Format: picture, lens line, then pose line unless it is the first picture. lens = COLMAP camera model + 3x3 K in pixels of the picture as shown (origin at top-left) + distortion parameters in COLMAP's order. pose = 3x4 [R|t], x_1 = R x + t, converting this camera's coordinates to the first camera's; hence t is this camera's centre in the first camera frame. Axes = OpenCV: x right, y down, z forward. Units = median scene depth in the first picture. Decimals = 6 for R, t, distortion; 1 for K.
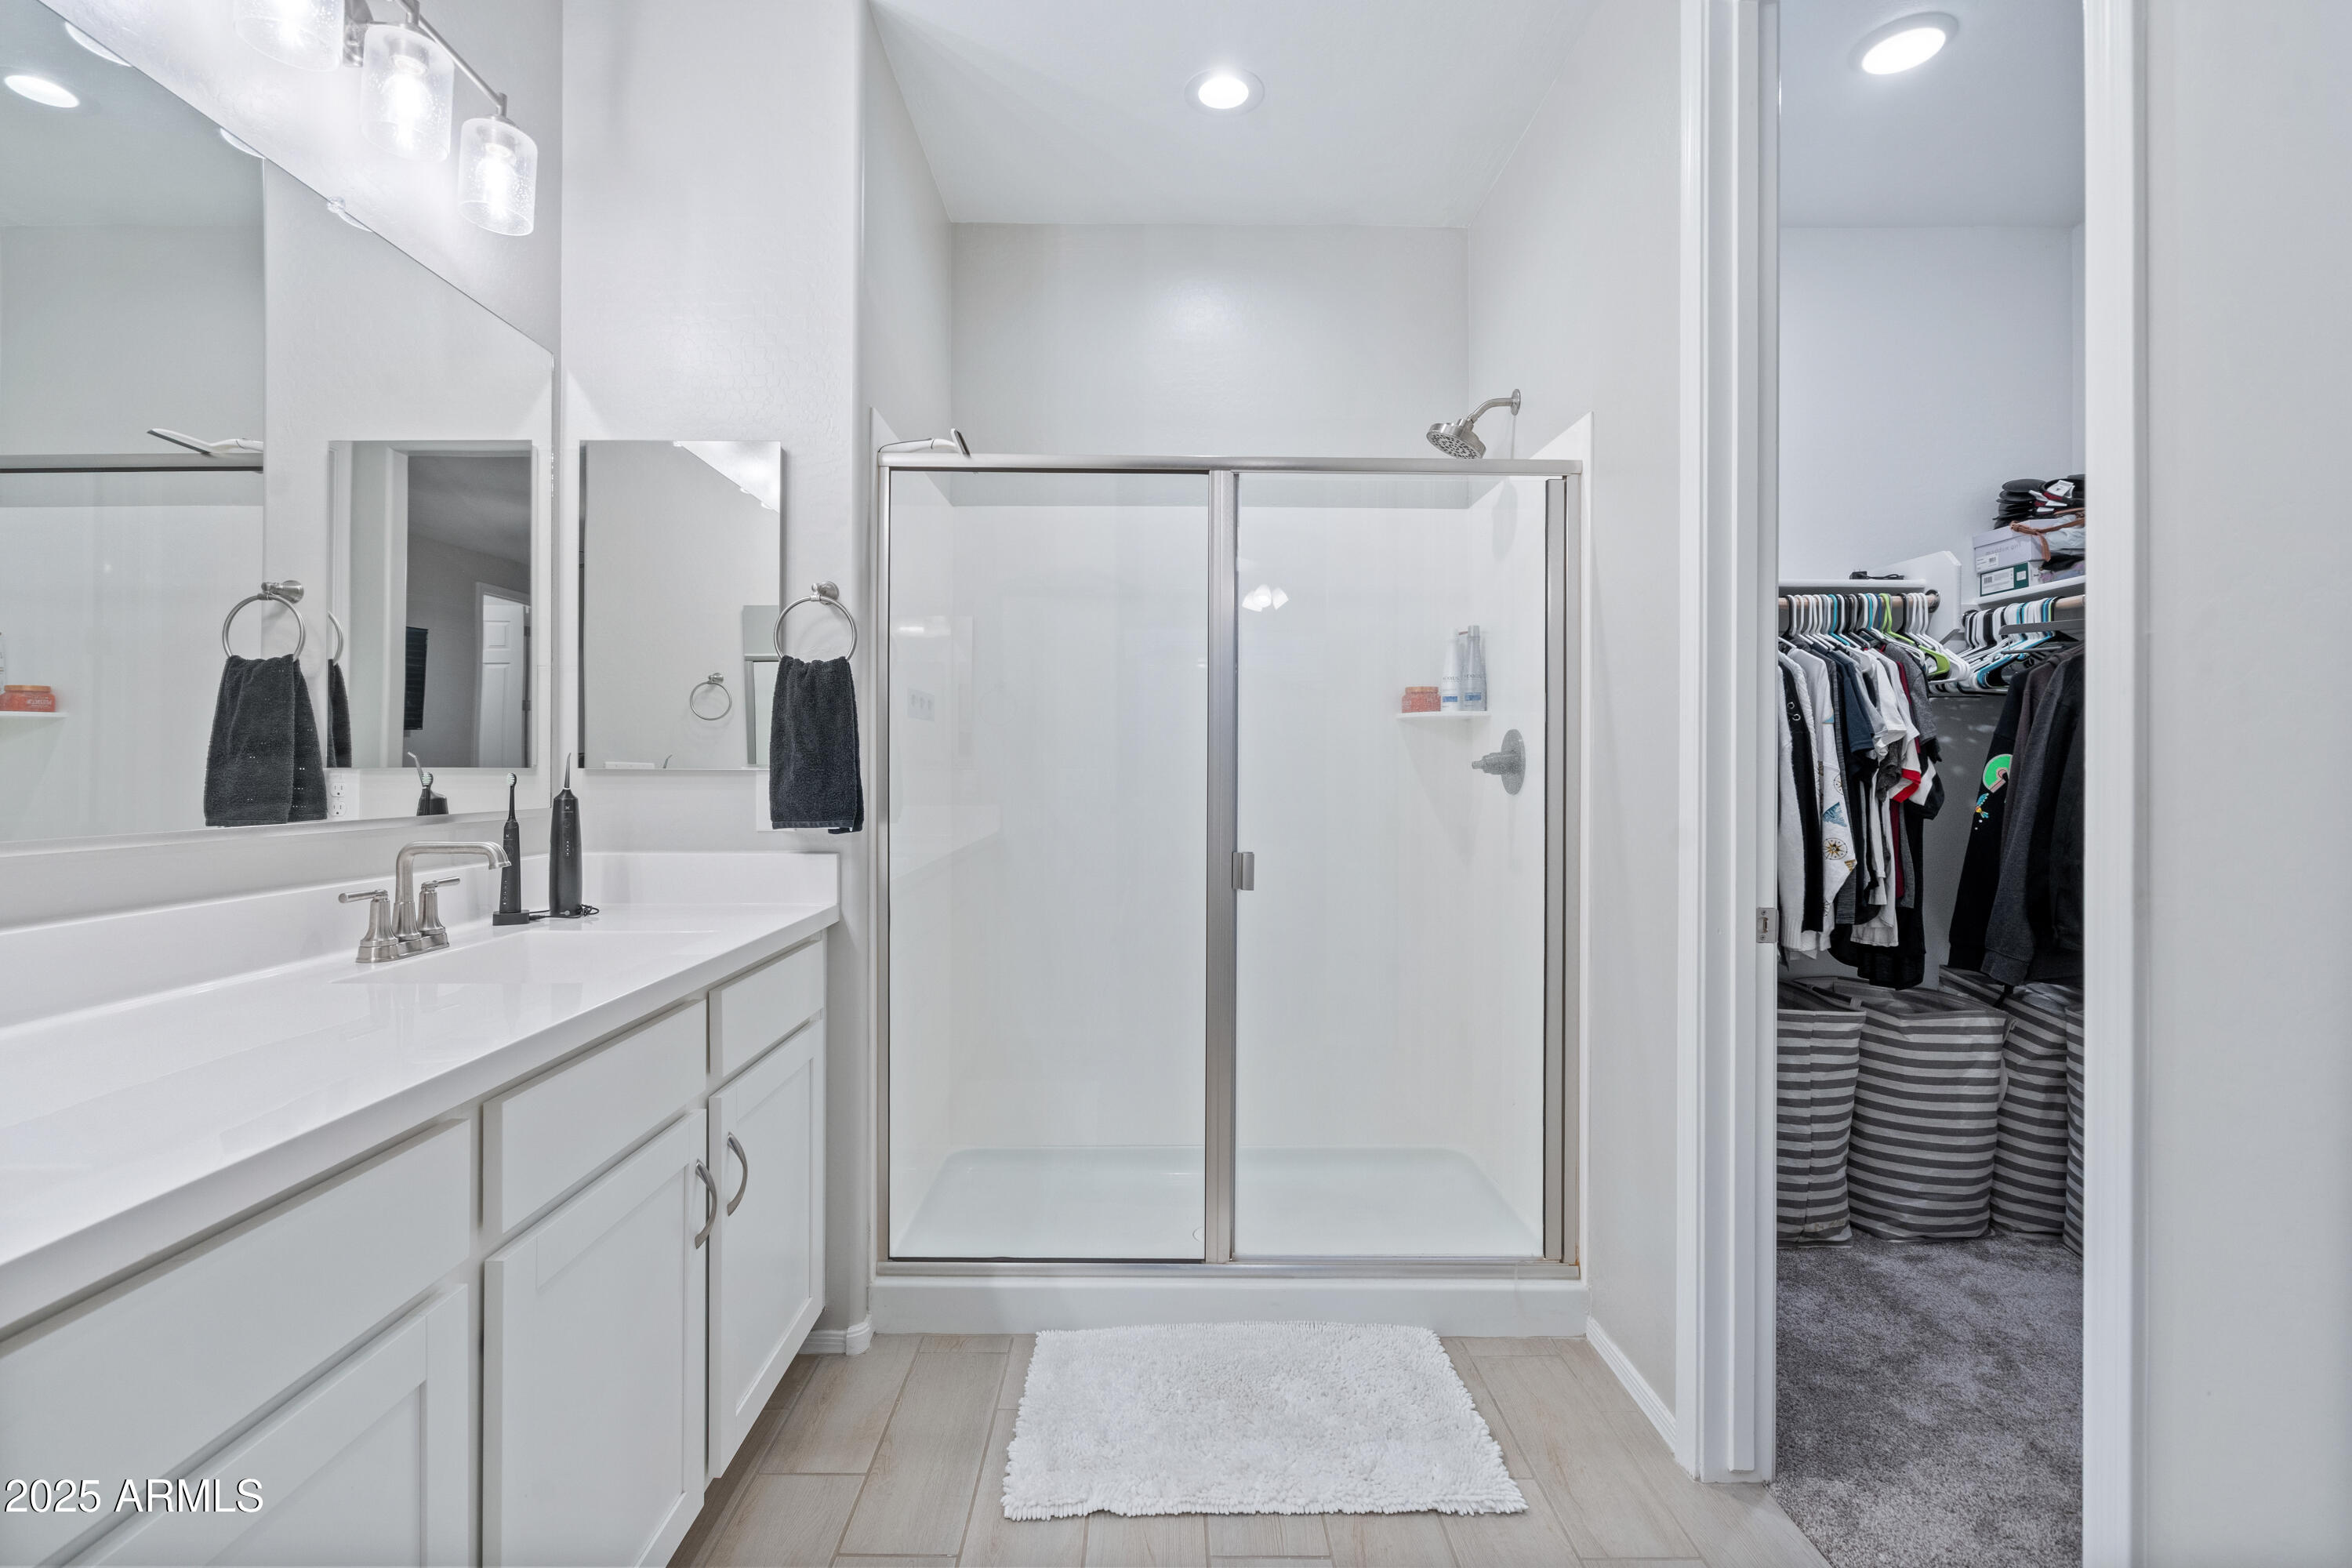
lens RADIAL K [[1075.6, 0, 1176.0], [0, 1075.6, 784.0], [0, 0, 1]] dist [-0.001539, 0.000081]
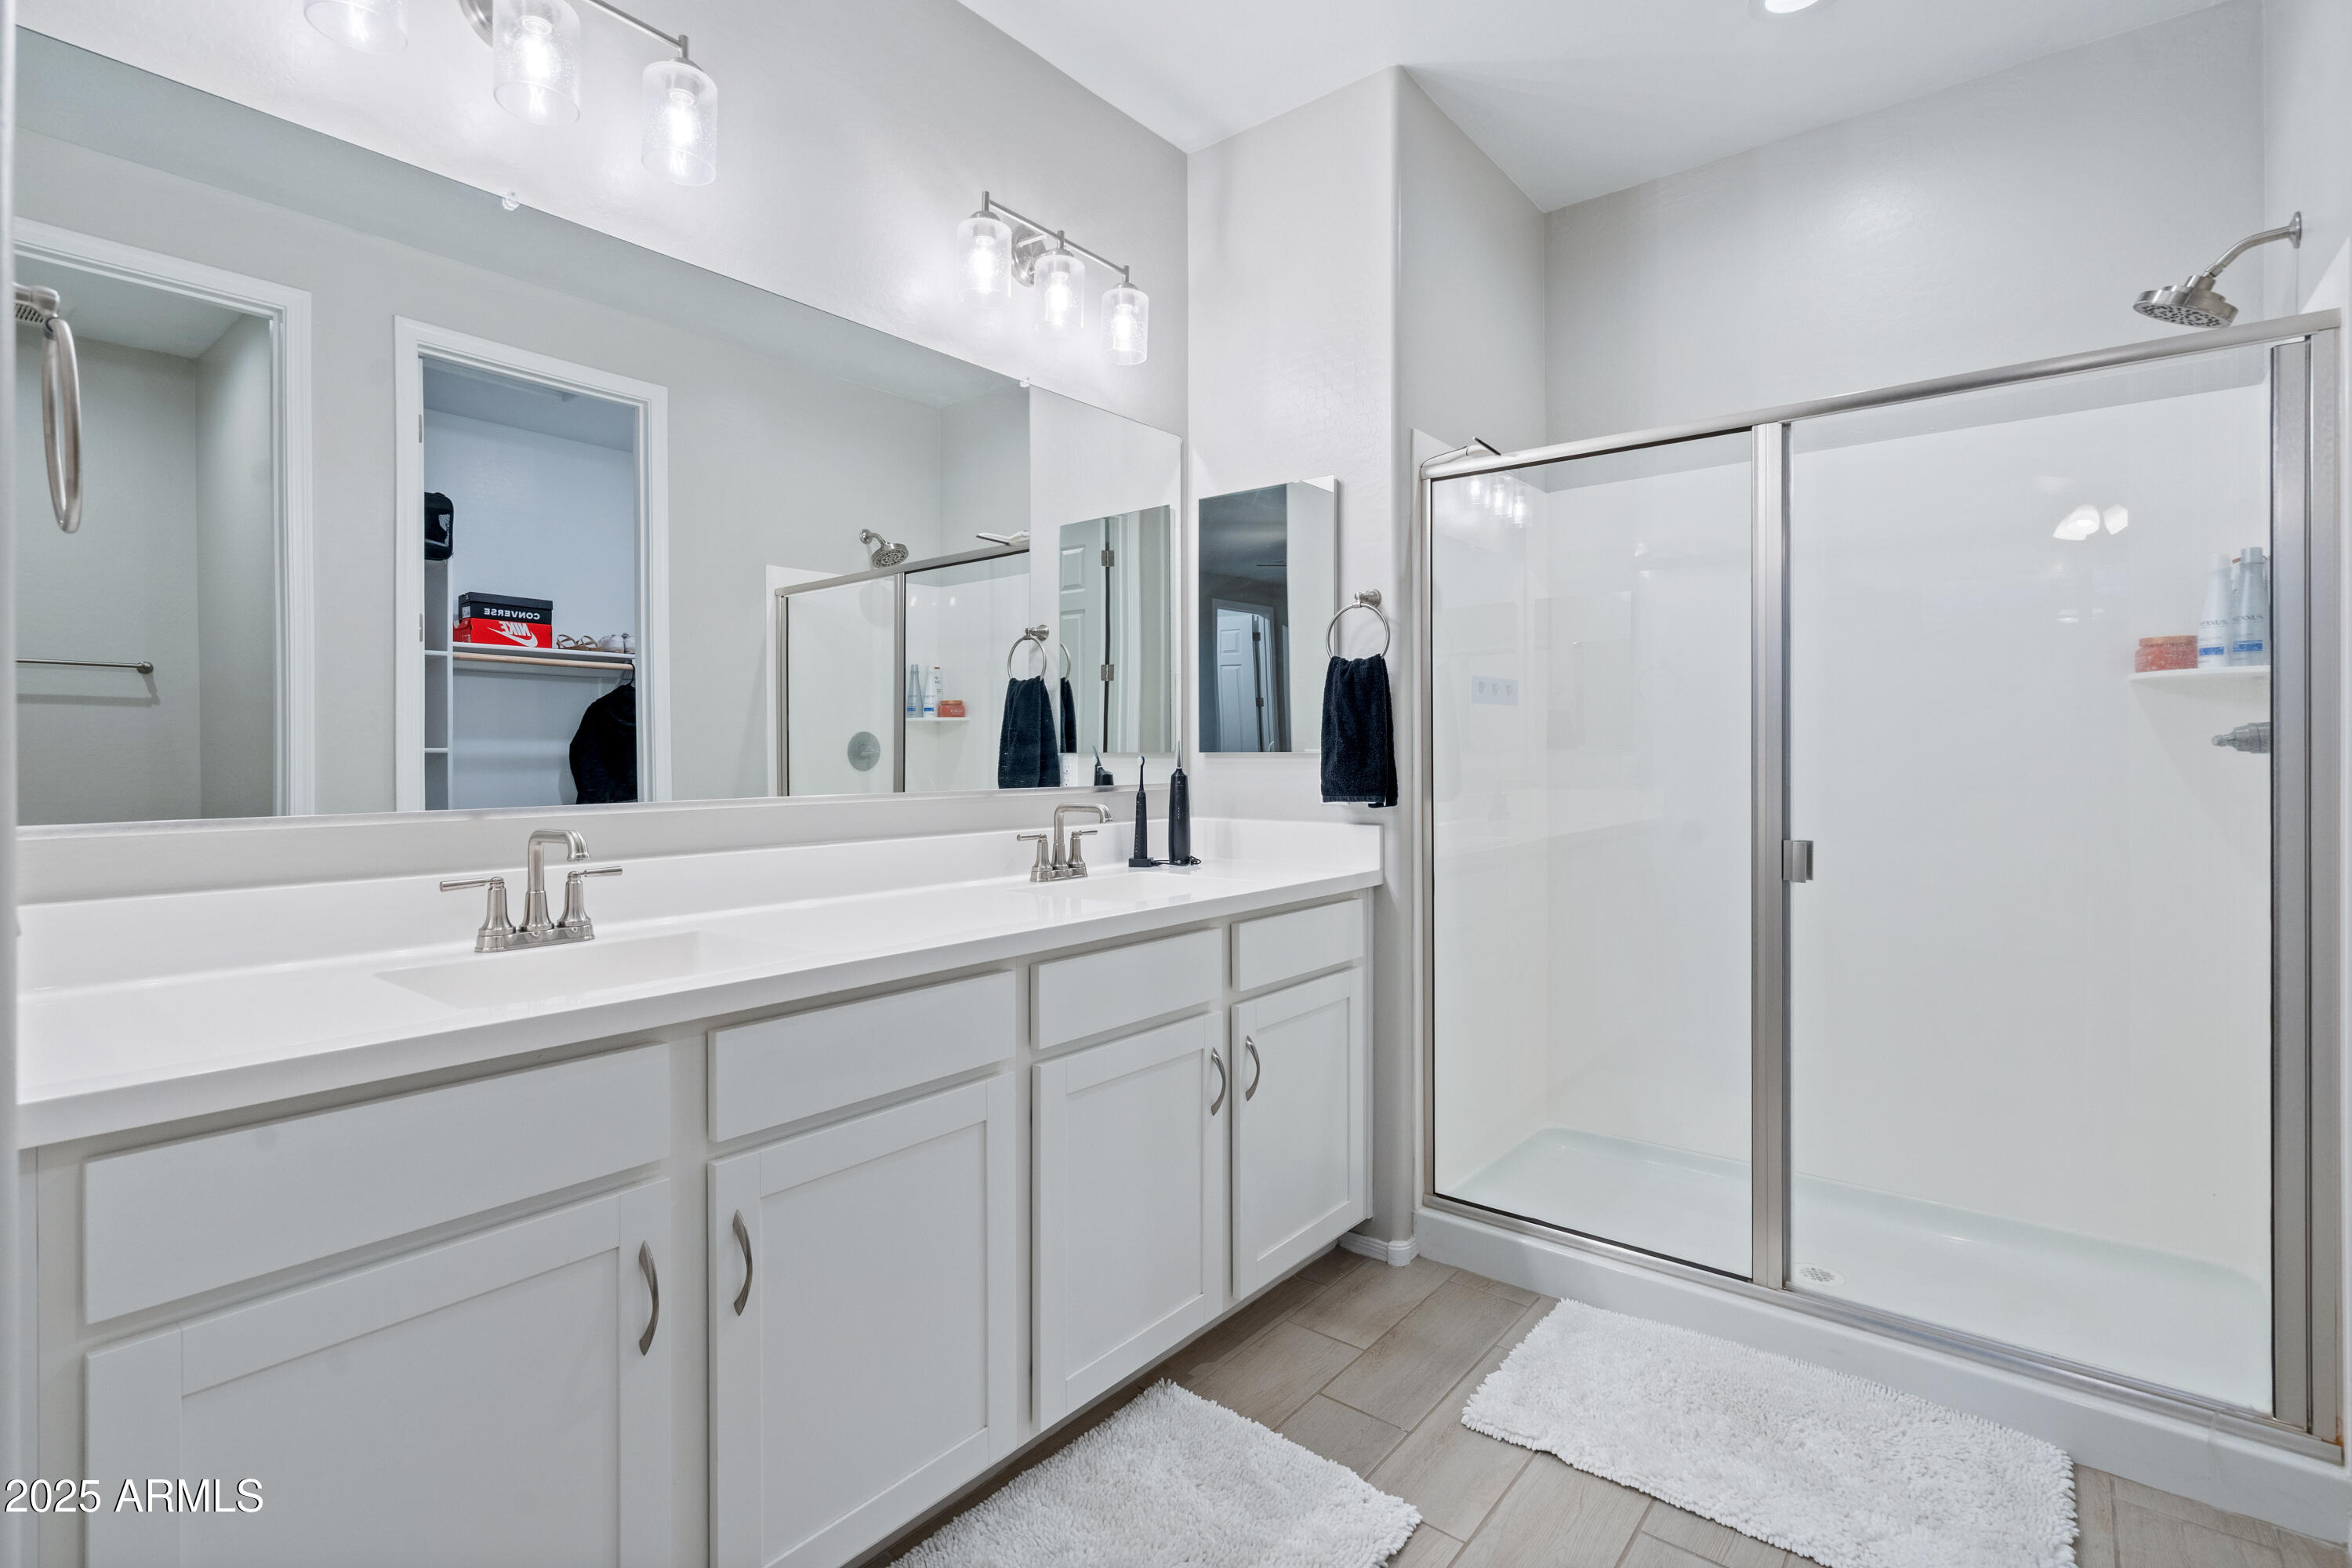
lens RADIAL K [[1115.5, 0, 1150.8], [0, 1115.5, 774.8], [0, 0, 1]] dist [-0.000271, 0.000953]
pose [[0.767950, 0.007318, -0.640468, 0.264108], [-0.002334, 0.999960, 0.008628, 0.001038], [0.640506, -0.005131, 0.767936, -0.072634]]
